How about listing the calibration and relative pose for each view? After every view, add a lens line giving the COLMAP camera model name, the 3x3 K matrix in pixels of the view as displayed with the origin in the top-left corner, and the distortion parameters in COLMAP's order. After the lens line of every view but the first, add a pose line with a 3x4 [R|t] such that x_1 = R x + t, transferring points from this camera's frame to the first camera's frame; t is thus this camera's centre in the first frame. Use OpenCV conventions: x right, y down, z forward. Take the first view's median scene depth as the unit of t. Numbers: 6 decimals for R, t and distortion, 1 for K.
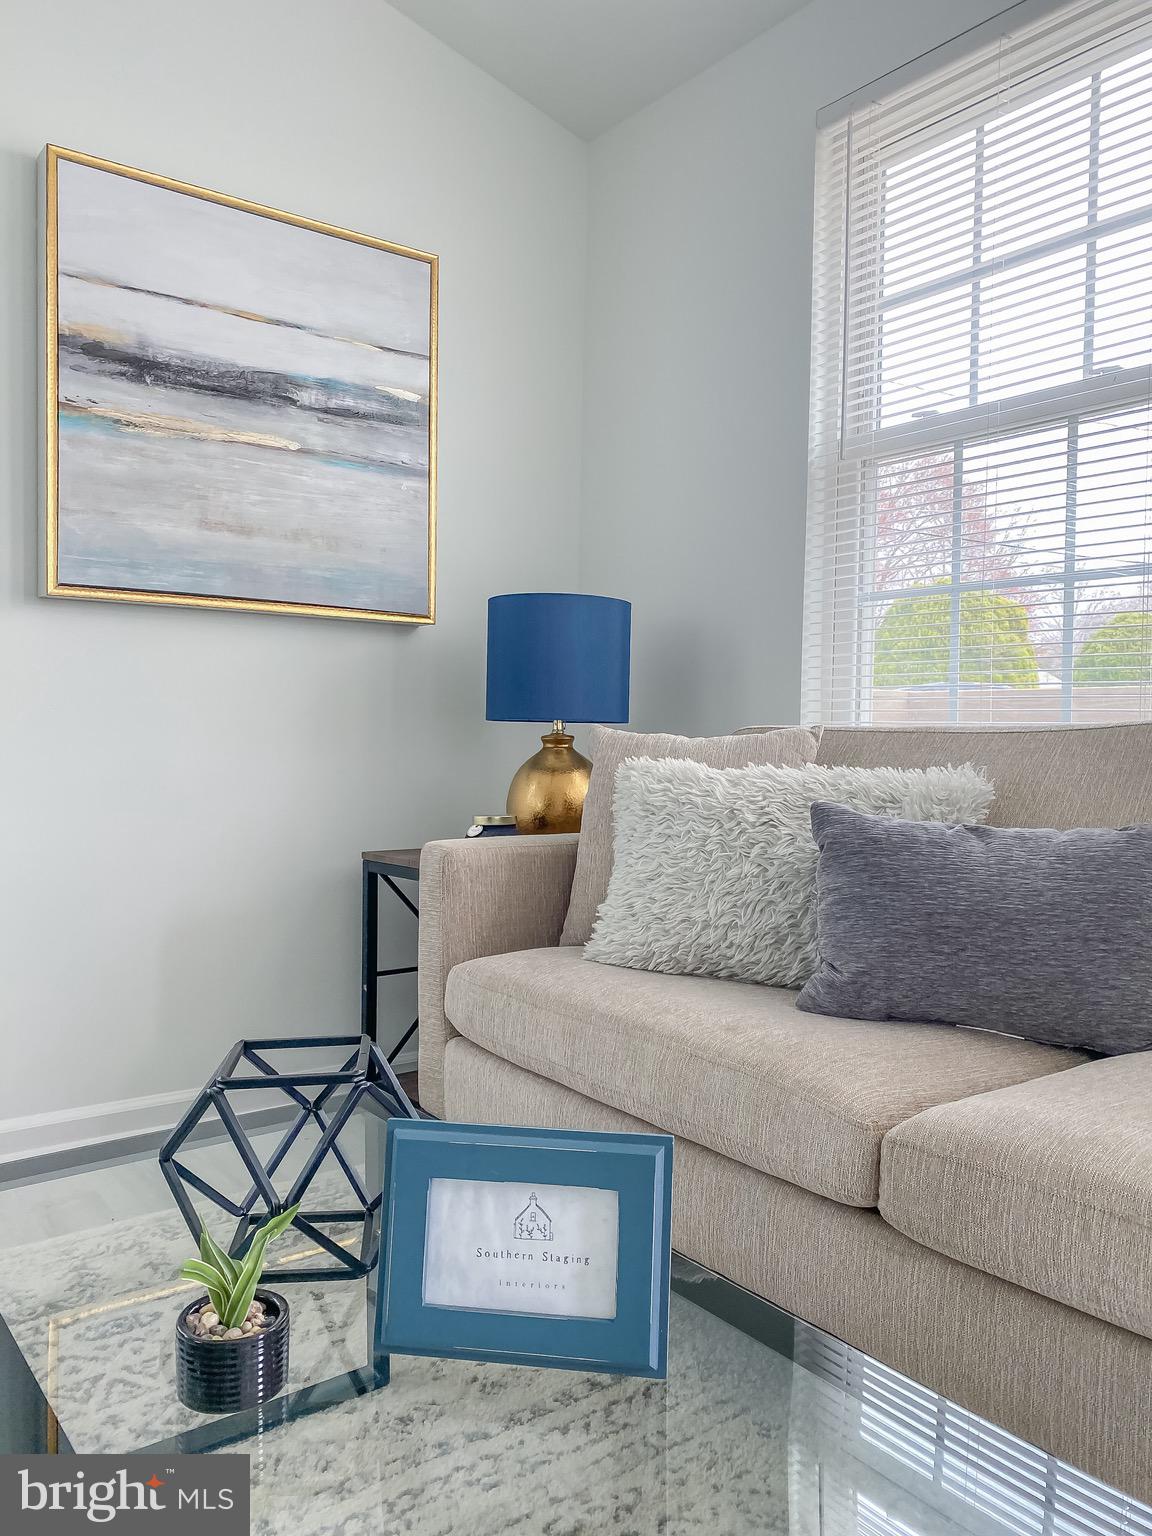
lens RADIAL K [[1165.8, 0, 575.4], [0, 1165.8, 762.1], [0, 0, 1]] dist [0.004702, 0.001388]
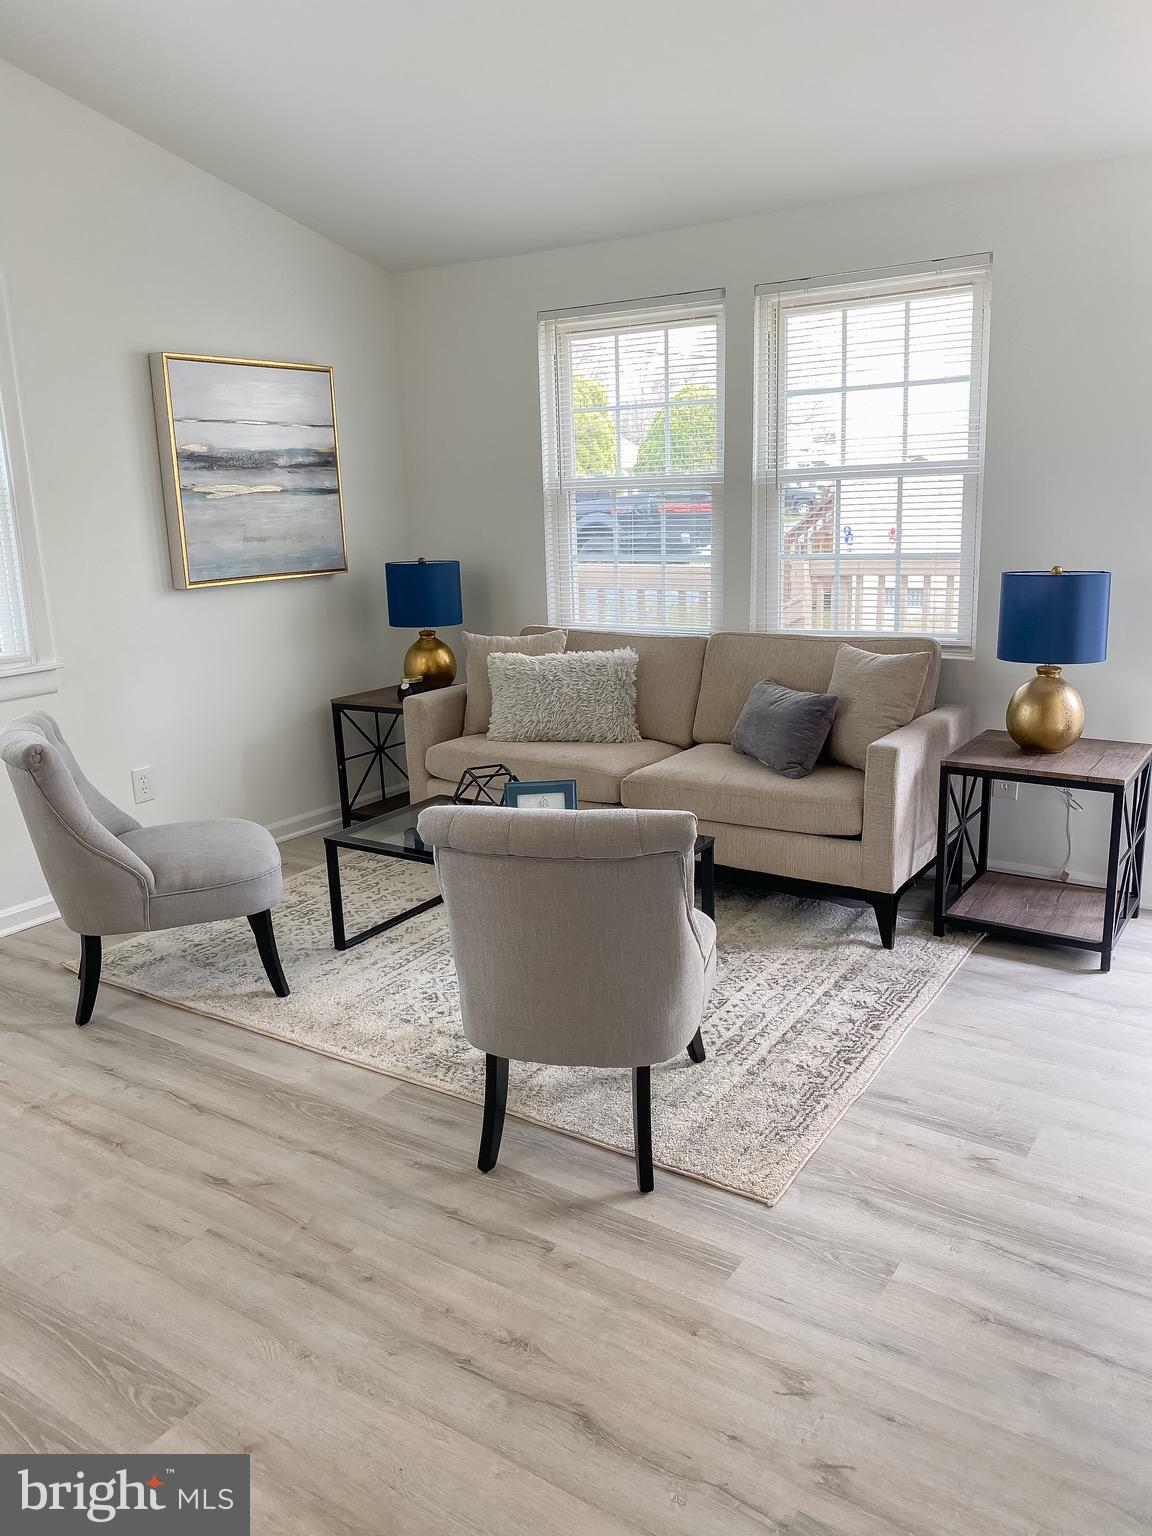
lens RADIAL K [[1165.8, 0, 573.0], [0, 1165.8, 774.9], [0, 0, 1]] dist [0.004702, 0.001388]
pose [[0.944950, -0.117220, 0.305497, -0.442936], [0.051170, 0.975082, 0.215864, -0.213926], [-0.323188, -0.188348, 0.927402, -1.028114]]
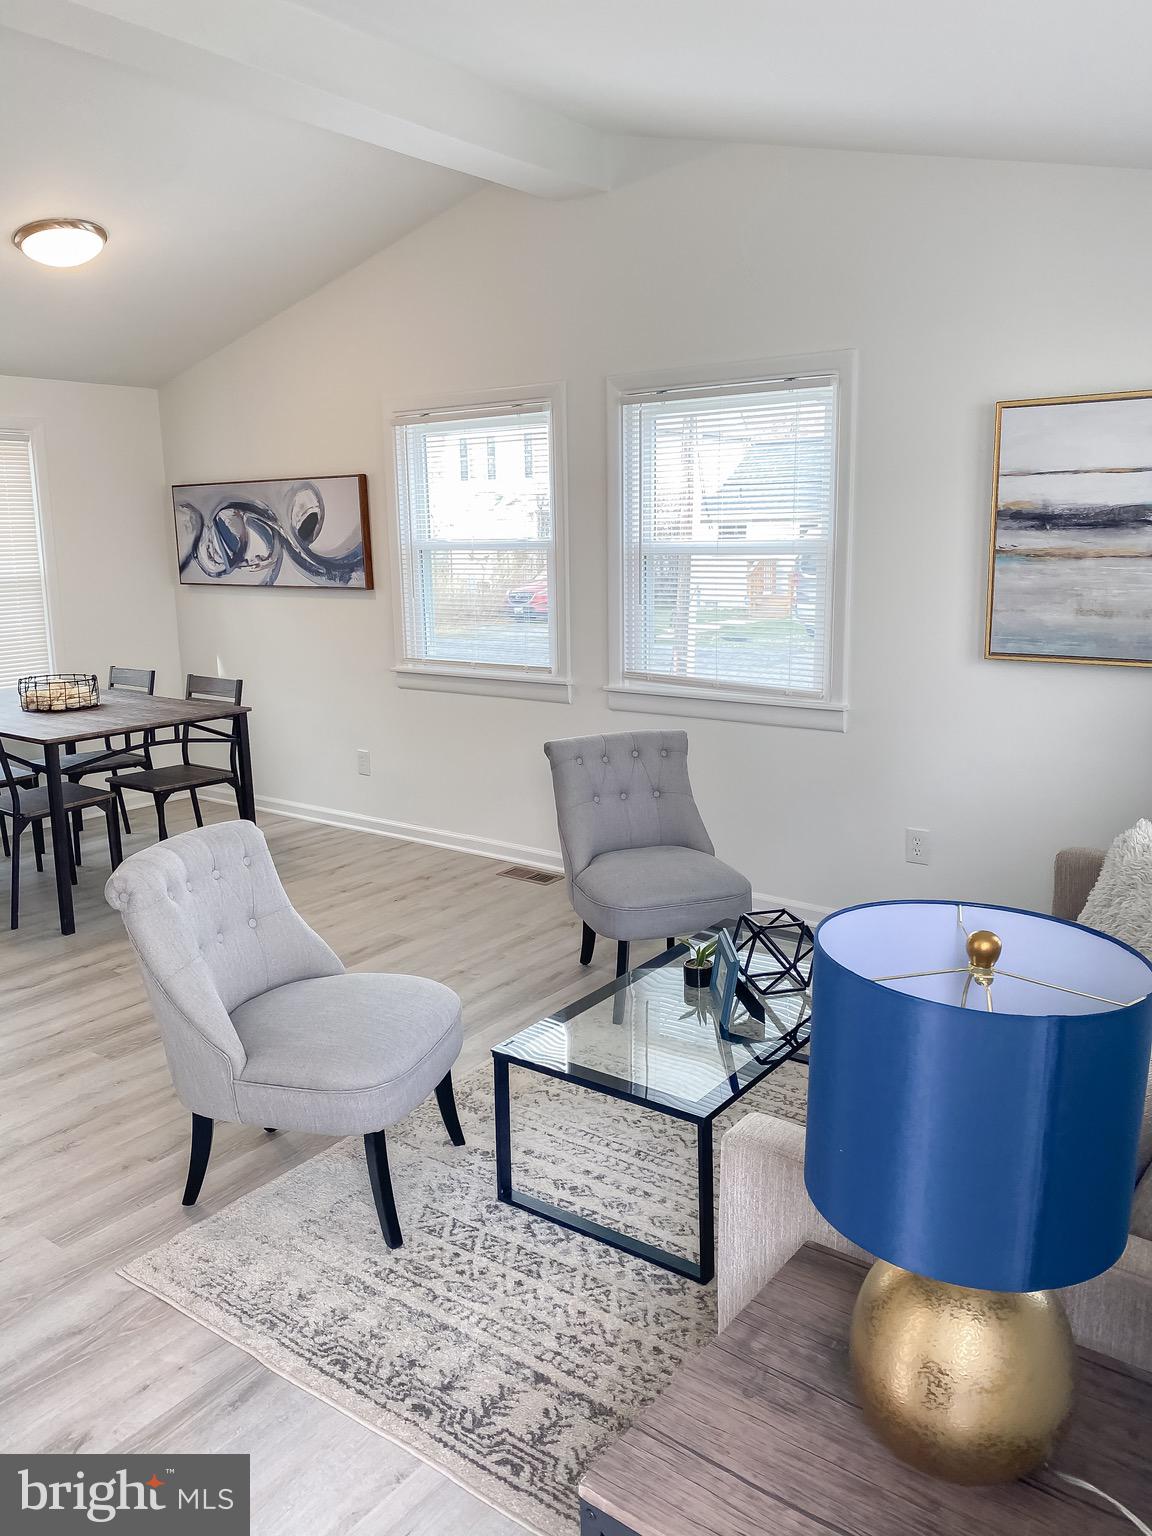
lens RADIAL K [[1165.8, 0, 577.8], [0, 1165.8, 759.1], [0, 0, 1]] dist [0.004702, 0.001388]
pose [[0.267679, 0.170925, -0.948226, 1.034127], [-0.005155, 0.984379, 0.175987, -0.283779], [0.963494, -0.042220, 0.264378, -0.078053]]
